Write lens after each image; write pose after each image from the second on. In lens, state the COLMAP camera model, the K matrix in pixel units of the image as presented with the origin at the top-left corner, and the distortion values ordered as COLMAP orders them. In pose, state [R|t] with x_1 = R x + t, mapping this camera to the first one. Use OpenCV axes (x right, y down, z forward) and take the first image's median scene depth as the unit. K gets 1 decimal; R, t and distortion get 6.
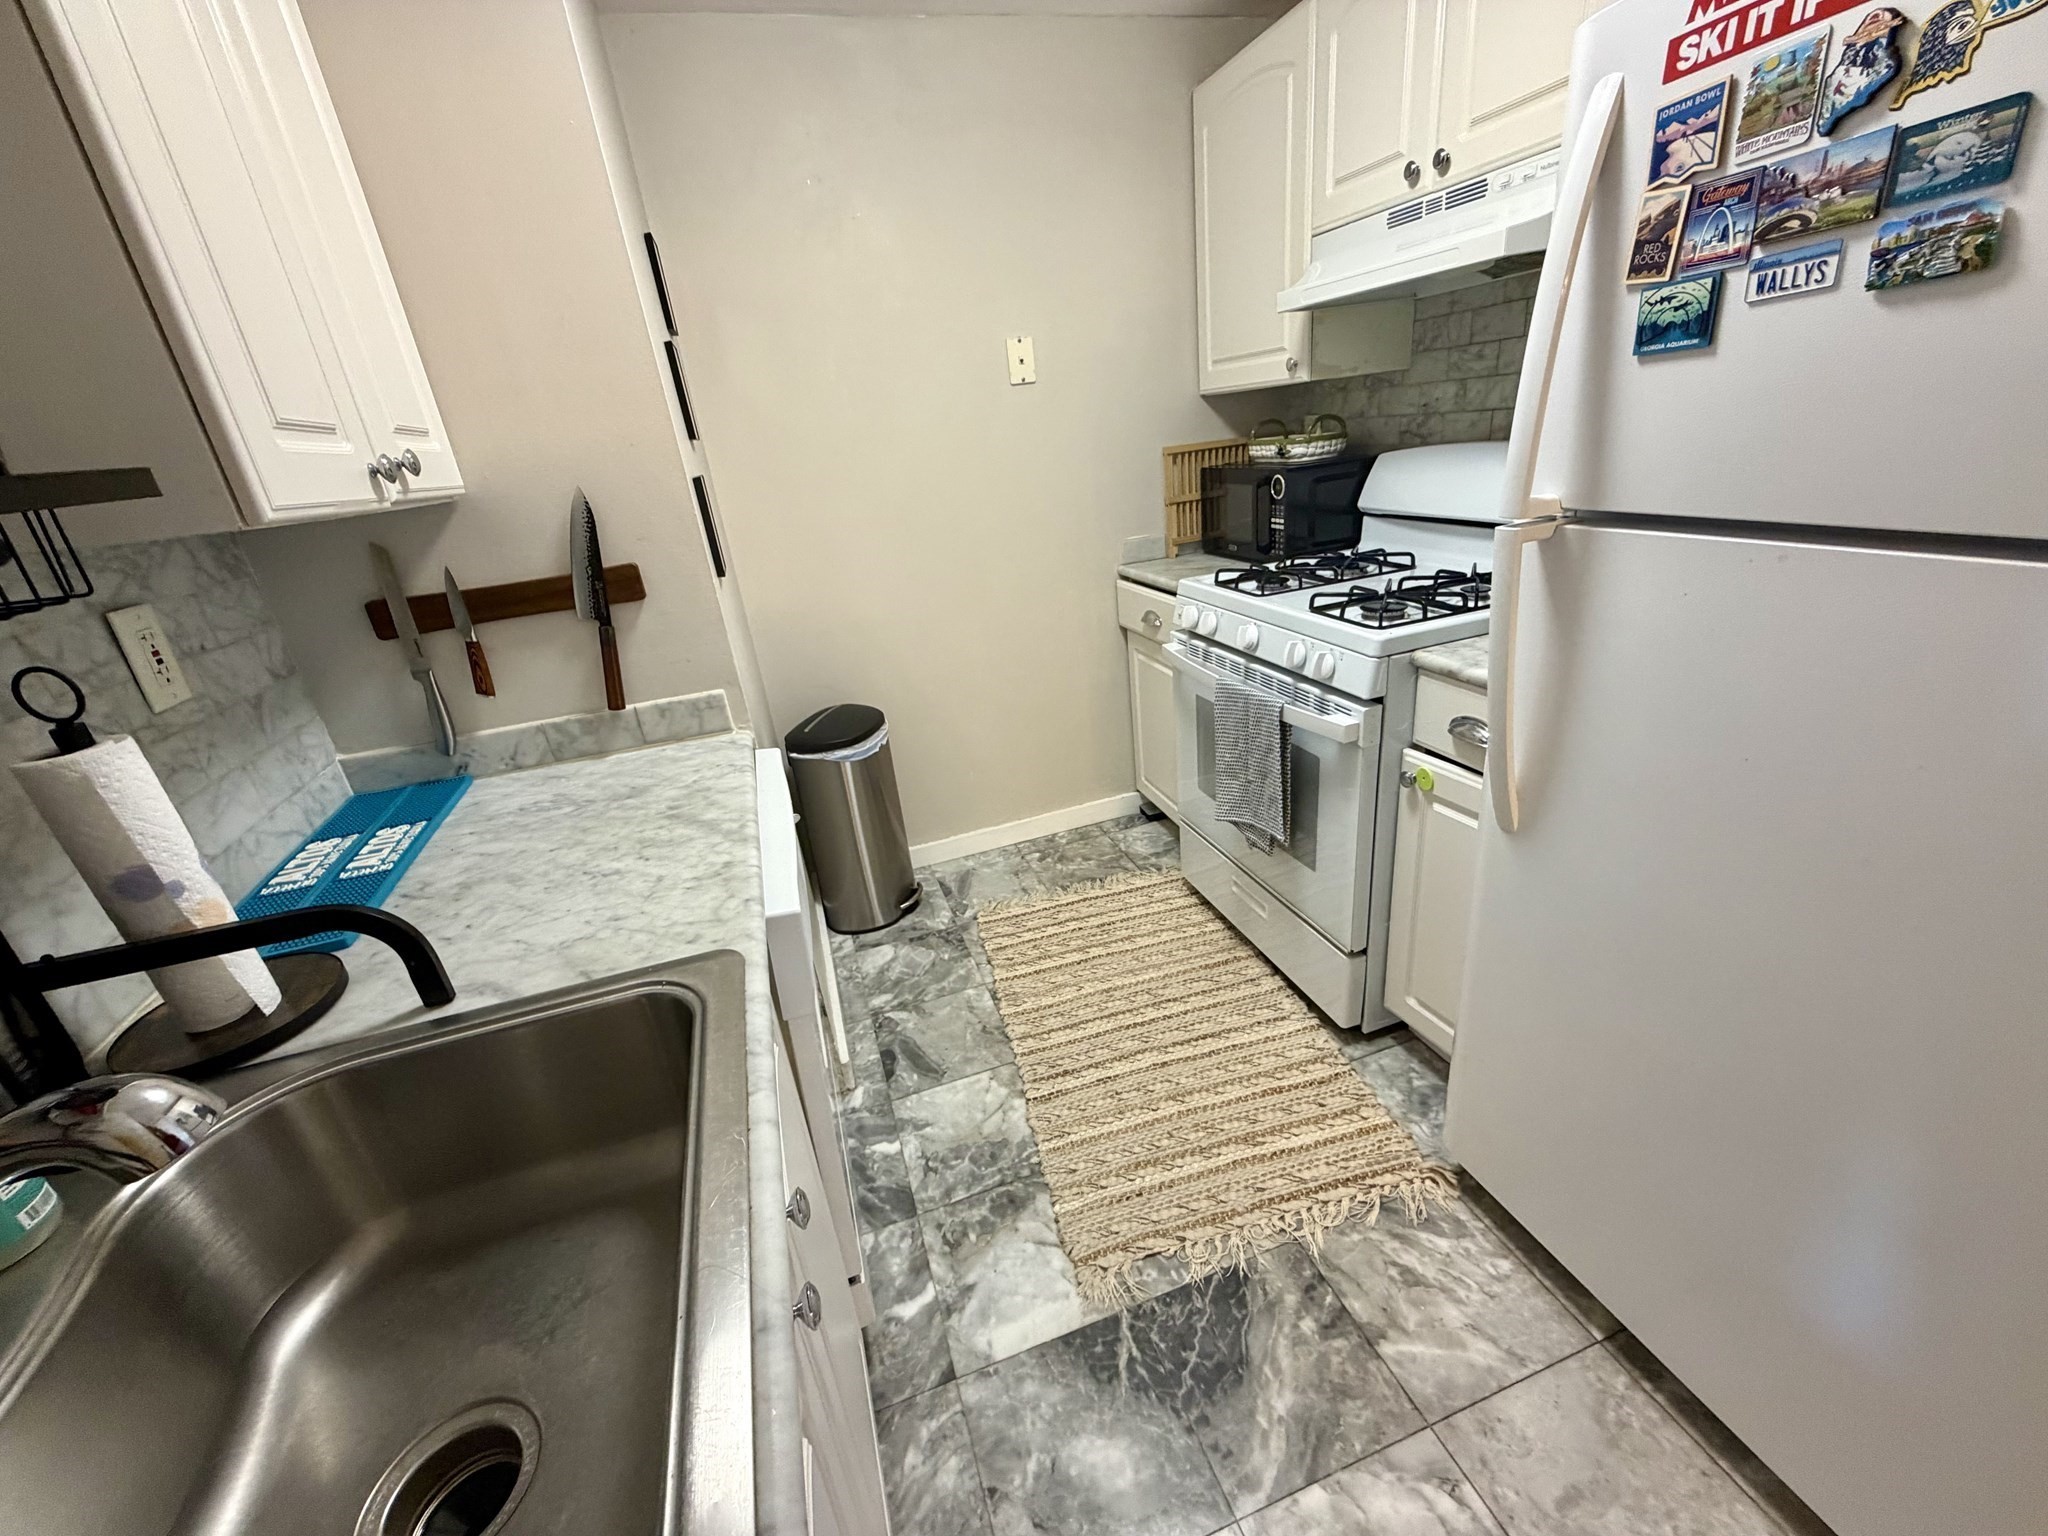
lens RADIAL K [[819.8, 0, 1031.8], [0, 819.8, 768.9], [0, 0, 1]] dist [0.000586, -0.000157]
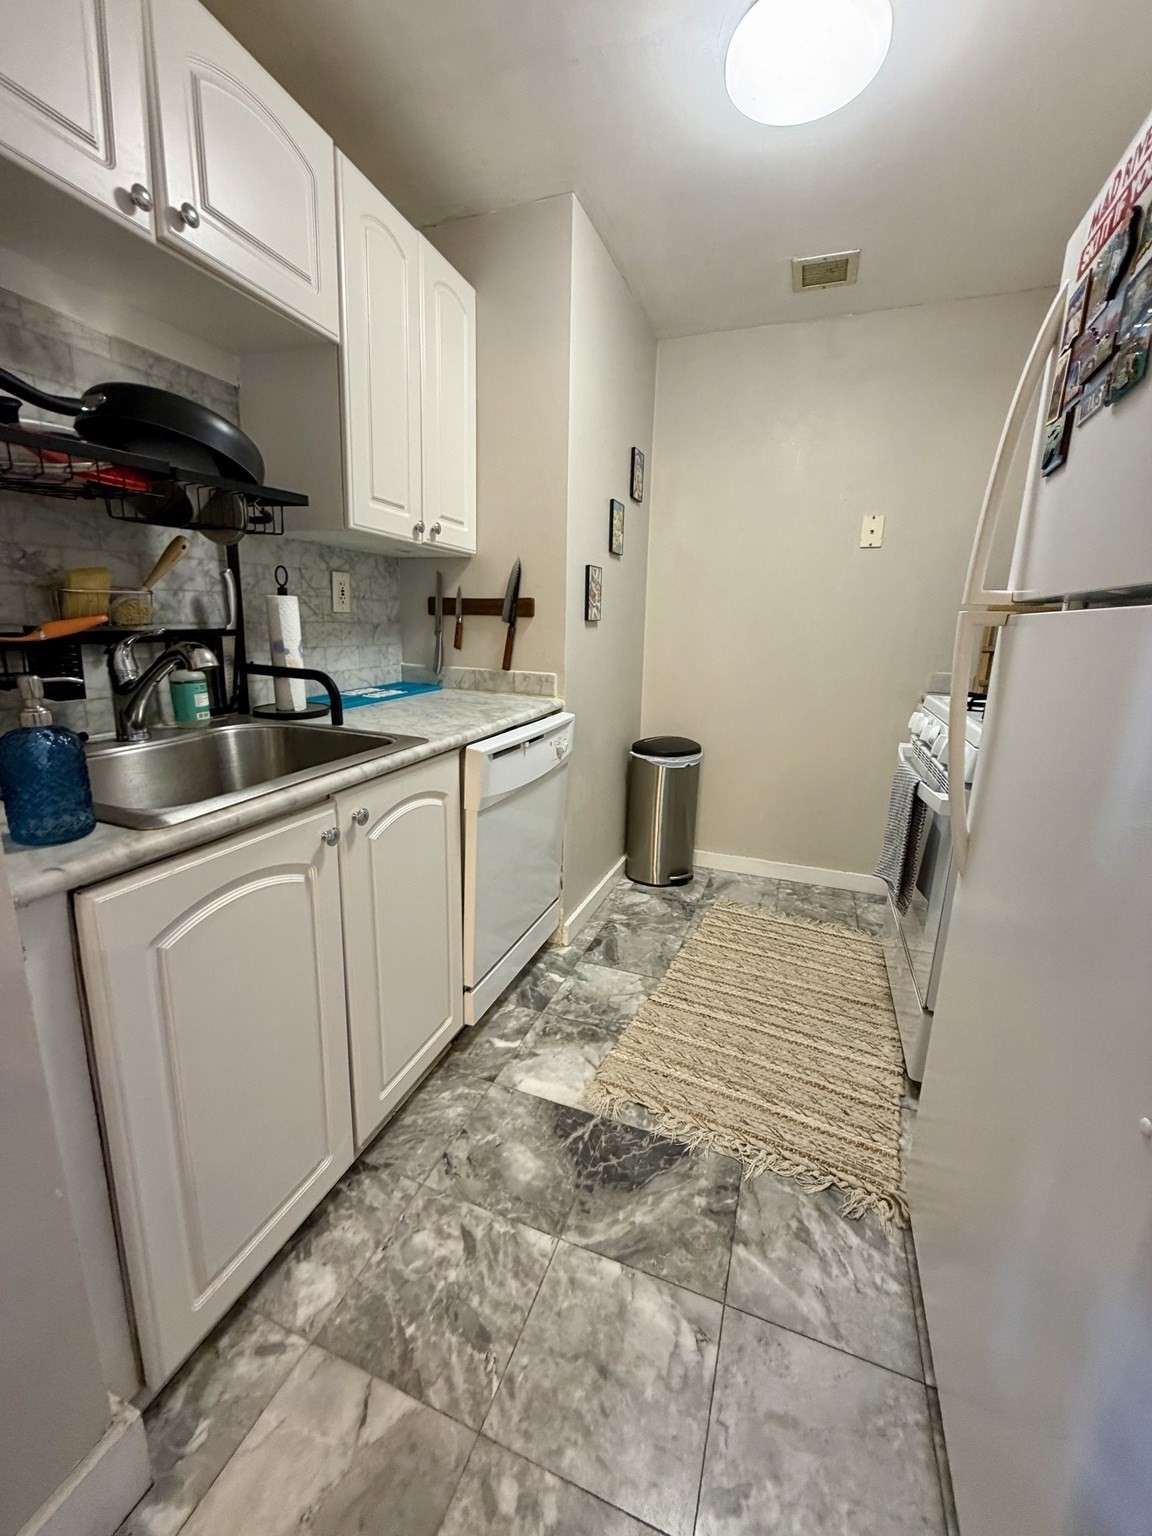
lens RADIAL K [[614.8, 0, 575.9], [0, 614.8, 757.1], [0, 0, 1]] dist [0.000586, -0.000157]
pose [[0.773581, 0.260081, -0.577868, 0.532800], [-0.342199, 0.938956, -0.035501, 0.118578], [0.533360, 0.225209, 0.815358, -0.045378]]
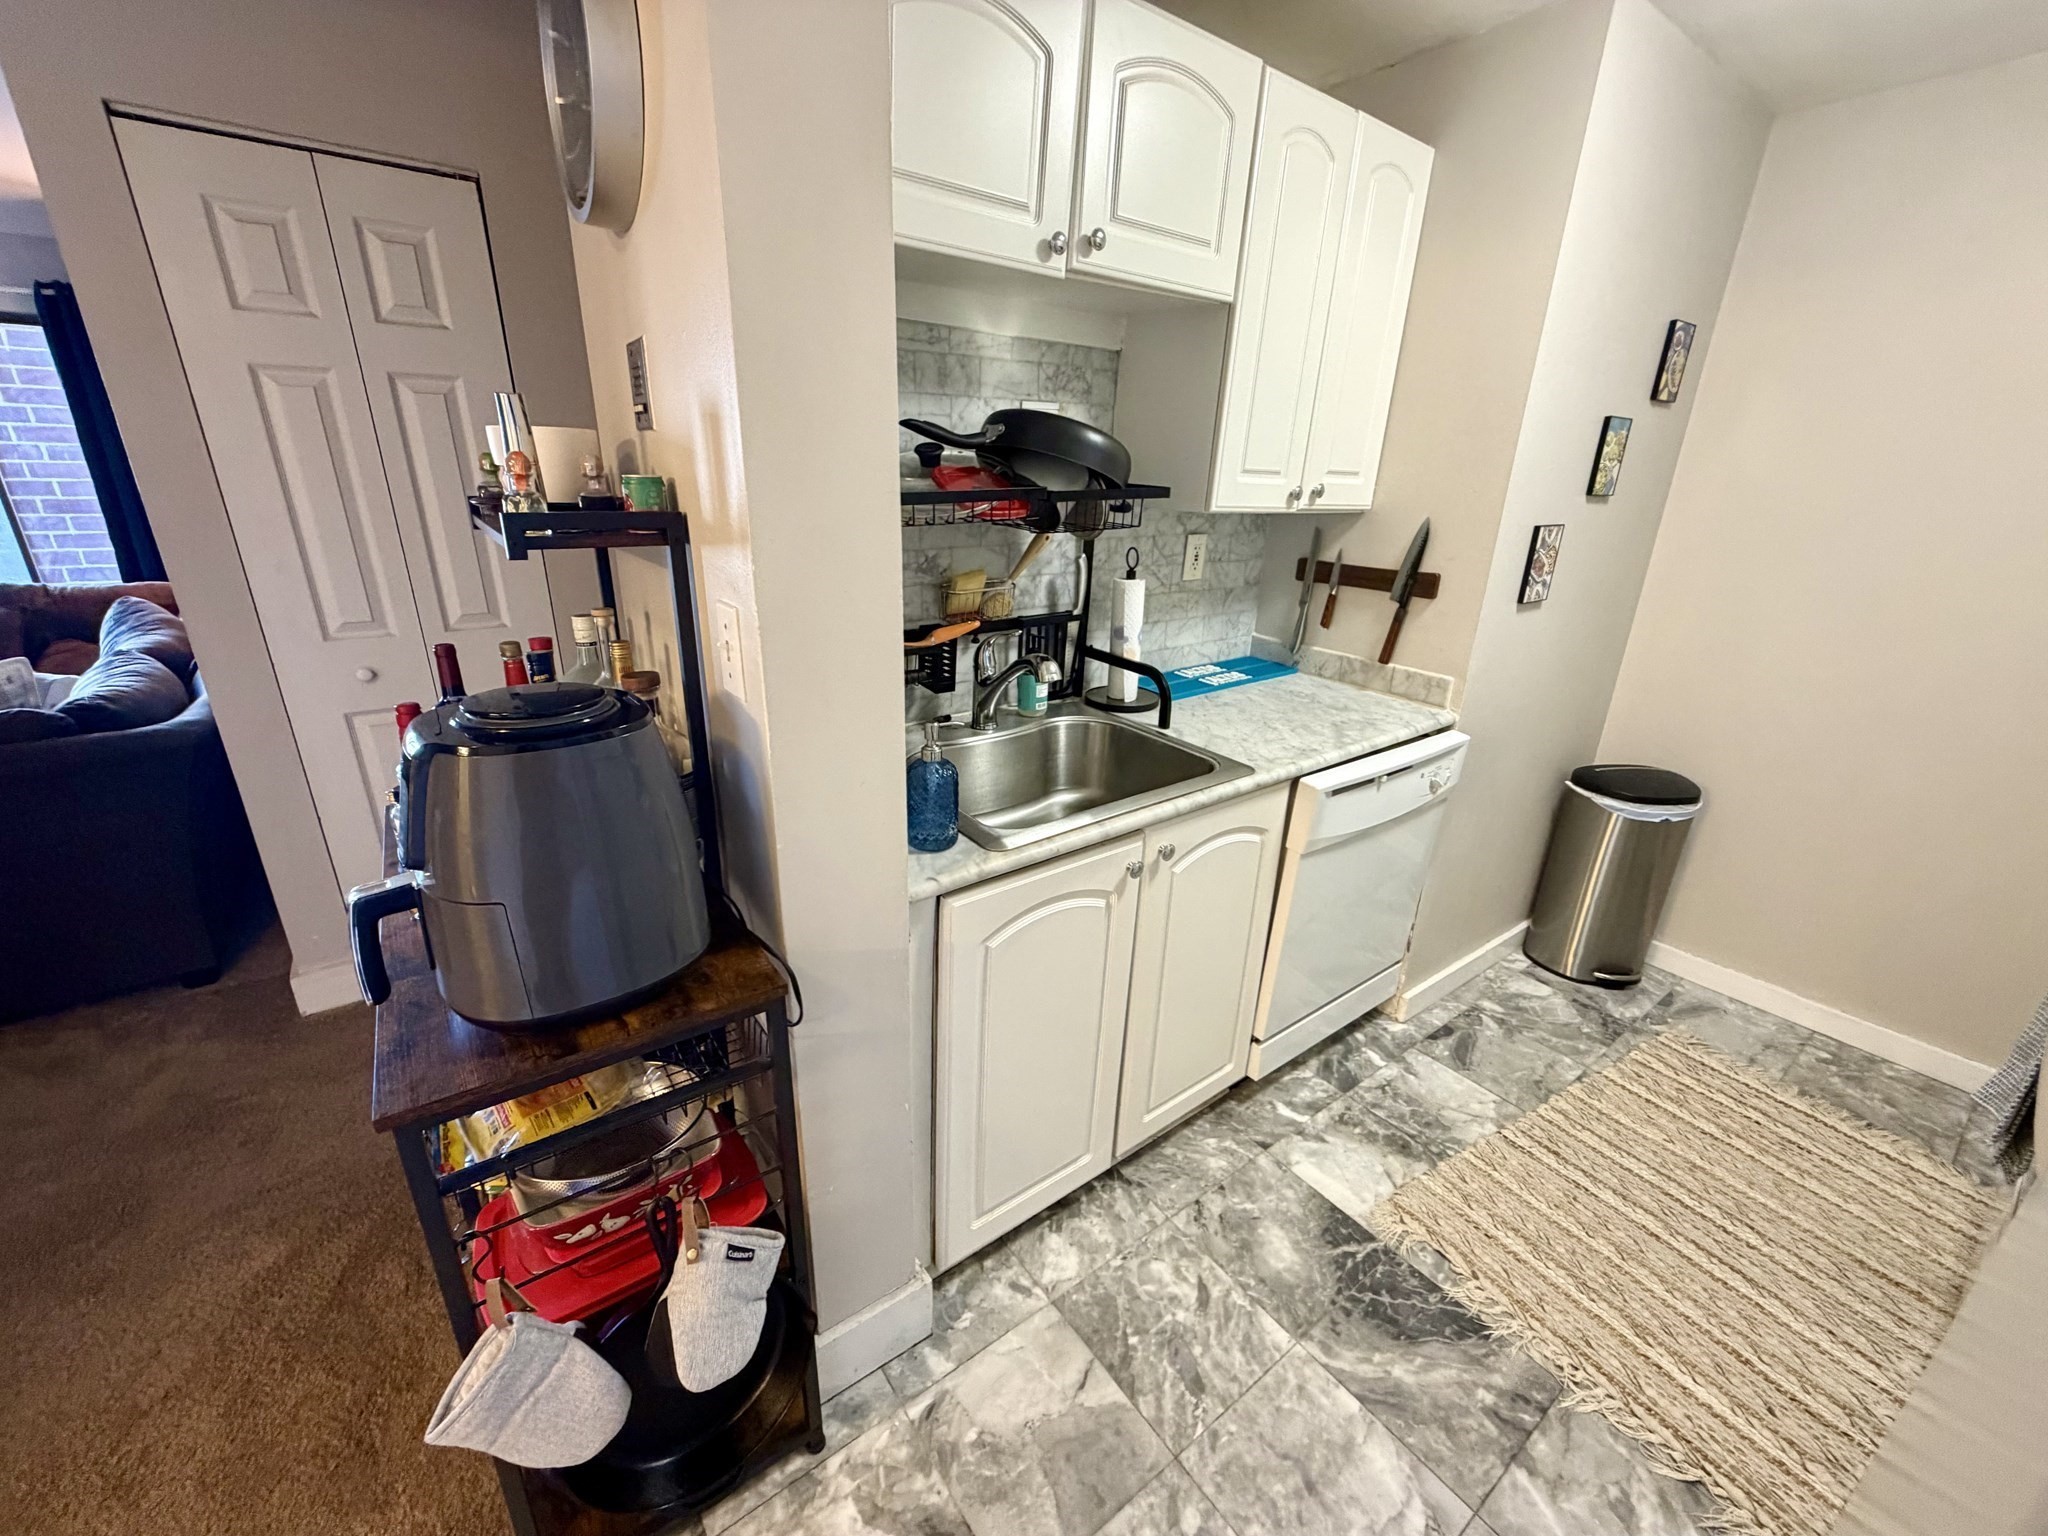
lens RADIAL K [[819.8, 0, 1020.8], [0, 819.8, 767.5], [0, 0, 1]] dist [0.000586, -0.000157]
pose [[0.314981, 0.433171, -0.844482, 0.650530], [-0.427389, 0.859189, 0.281304, -0.049928], [0.847423, 0.272317, 0.455761, -0.188188]]
